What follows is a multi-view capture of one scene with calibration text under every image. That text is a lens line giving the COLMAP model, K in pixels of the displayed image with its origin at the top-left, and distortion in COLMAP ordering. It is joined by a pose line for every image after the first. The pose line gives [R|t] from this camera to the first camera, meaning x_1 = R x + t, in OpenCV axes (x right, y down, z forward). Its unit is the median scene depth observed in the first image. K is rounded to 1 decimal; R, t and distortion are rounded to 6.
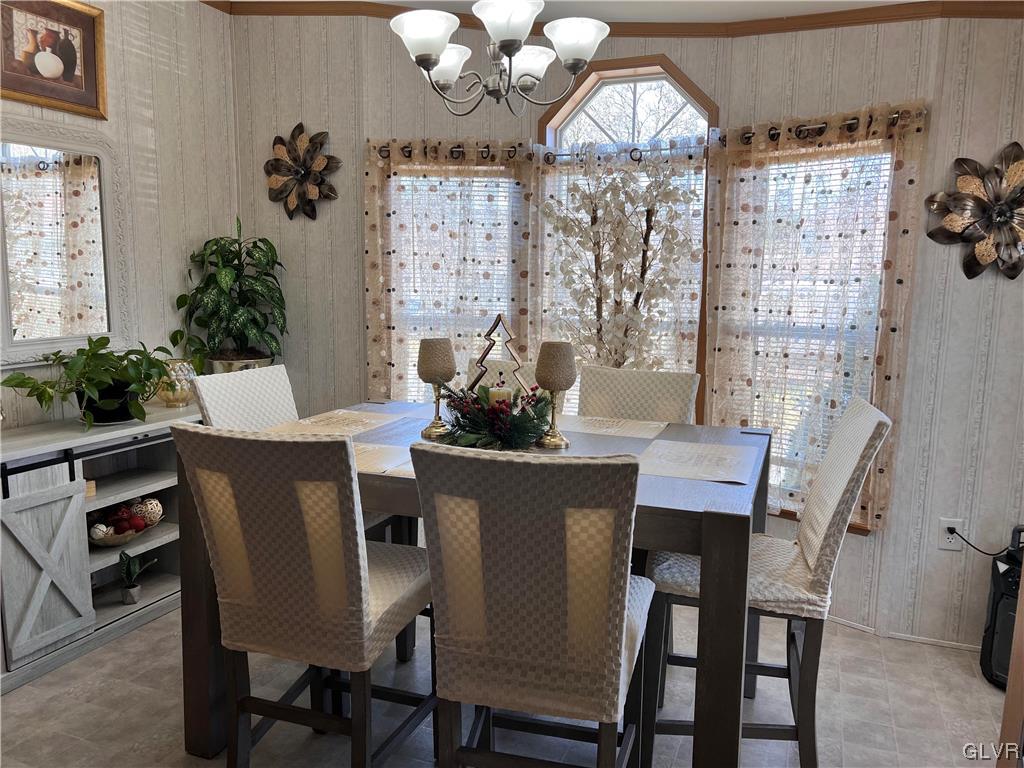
lens RADIAL K [[771.3, 0, 513.8], [0, 771.3, 388.0], [0, 0, 1]] dist [0.051625, -0.057810]
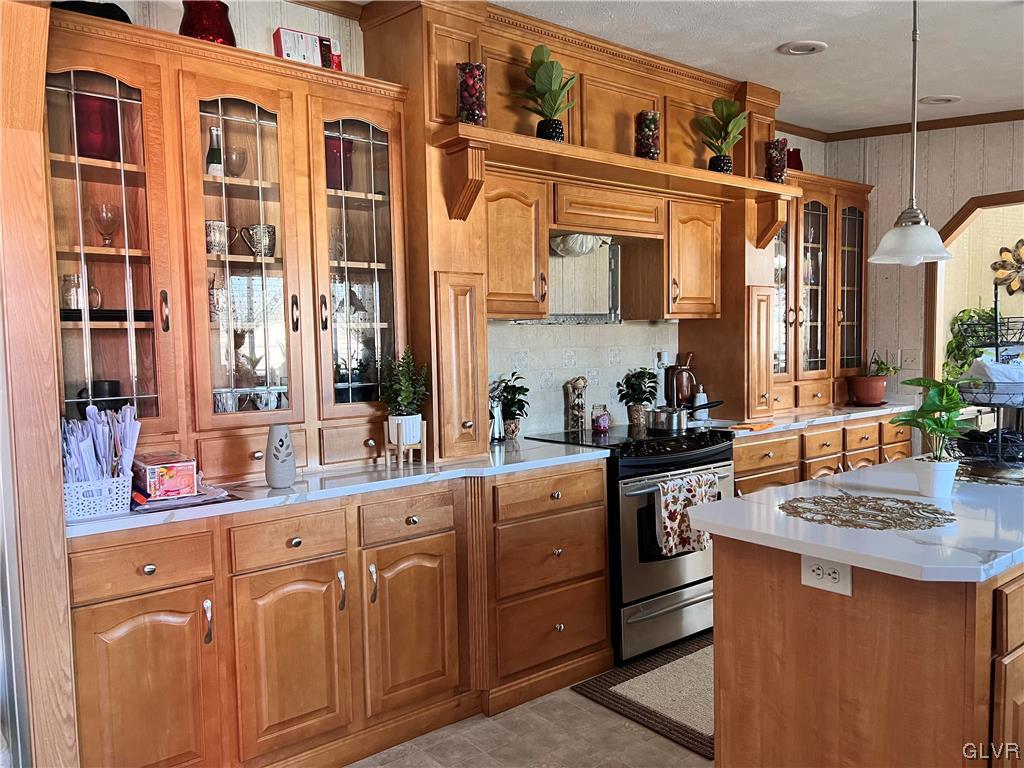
lens RADIAL K [[771.3, 0, 510.4], [0, 771.3, 390.5], [0, 0, 1]] dist [0.051625, -0.057810]
pose [[0.859820, -0.002140, -0.510593, -0.411180], [-0.036213, 0.997217, -0.065162, 0.153145], [0.509311, 0.074518, 0.857350, -1.108420]]
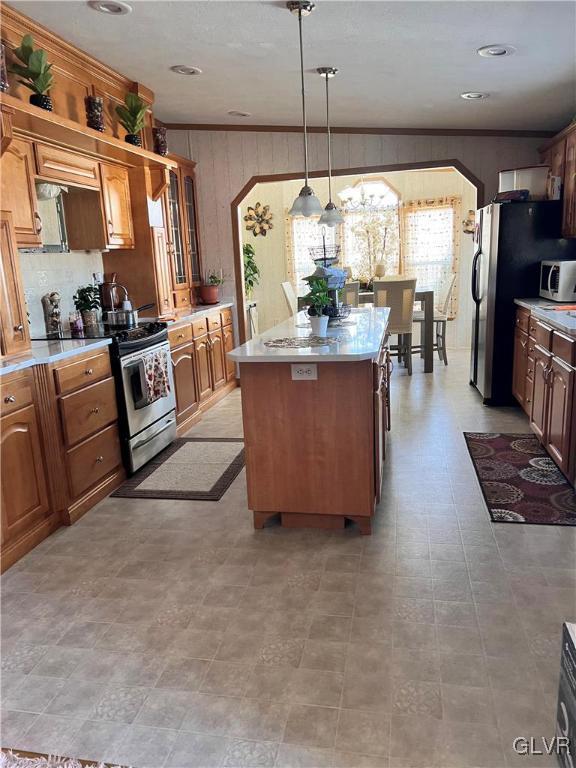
lens RADIAL K [[578.5, 0, 292.0], [0, 578.5, 389.4], [0, 0, 1]] dist [0.051625, -0.057810]
pose [[0.981434, -0.100265, 0.163508, -0.644940], [0.086570, 0.992276, 0.088845, 0.185284], [-0.171153, -0.073041, 0.982533, -1.326047]]
